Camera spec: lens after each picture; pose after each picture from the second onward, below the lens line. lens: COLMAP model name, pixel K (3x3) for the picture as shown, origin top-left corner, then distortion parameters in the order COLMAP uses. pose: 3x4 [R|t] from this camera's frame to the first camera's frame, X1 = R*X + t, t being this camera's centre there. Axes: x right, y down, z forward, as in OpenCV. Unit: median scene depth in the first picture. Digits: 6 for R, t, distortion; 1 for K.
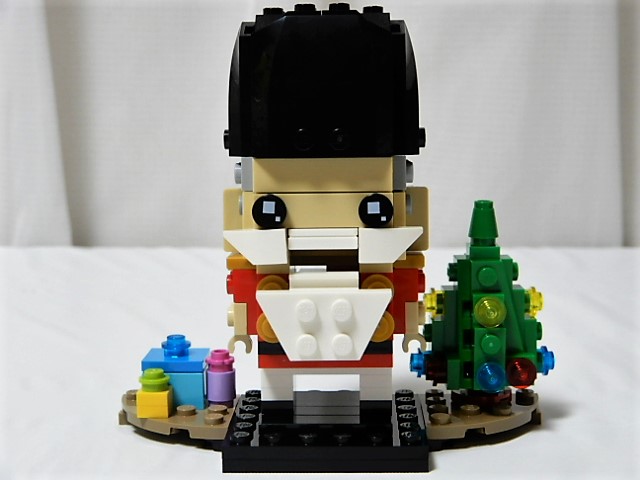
lens RADIAL K [[1199.2, 0, 321.8], [0, 1199.2, 234.9], [0, 0, 1]] dist [0.012258, 0.000000]
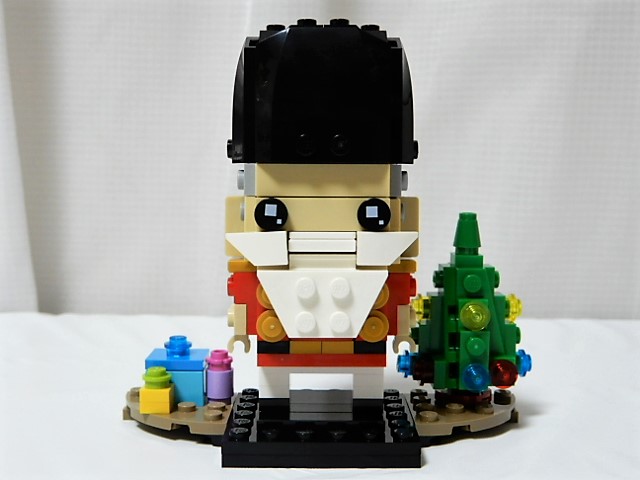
lens RADIAL K [[943.1, 0, 320.6], [0, 943.1, 240.6], [0, 0, 1]] dist [-0.000483, 0.000000]
pose [[0.999461, 0.012920, 0.030185, -0.023523], [-0.011909, 0.999370, -0.033439, 0.027870], [-0.030598, 0.033062, 0.998985, 0.171434]]
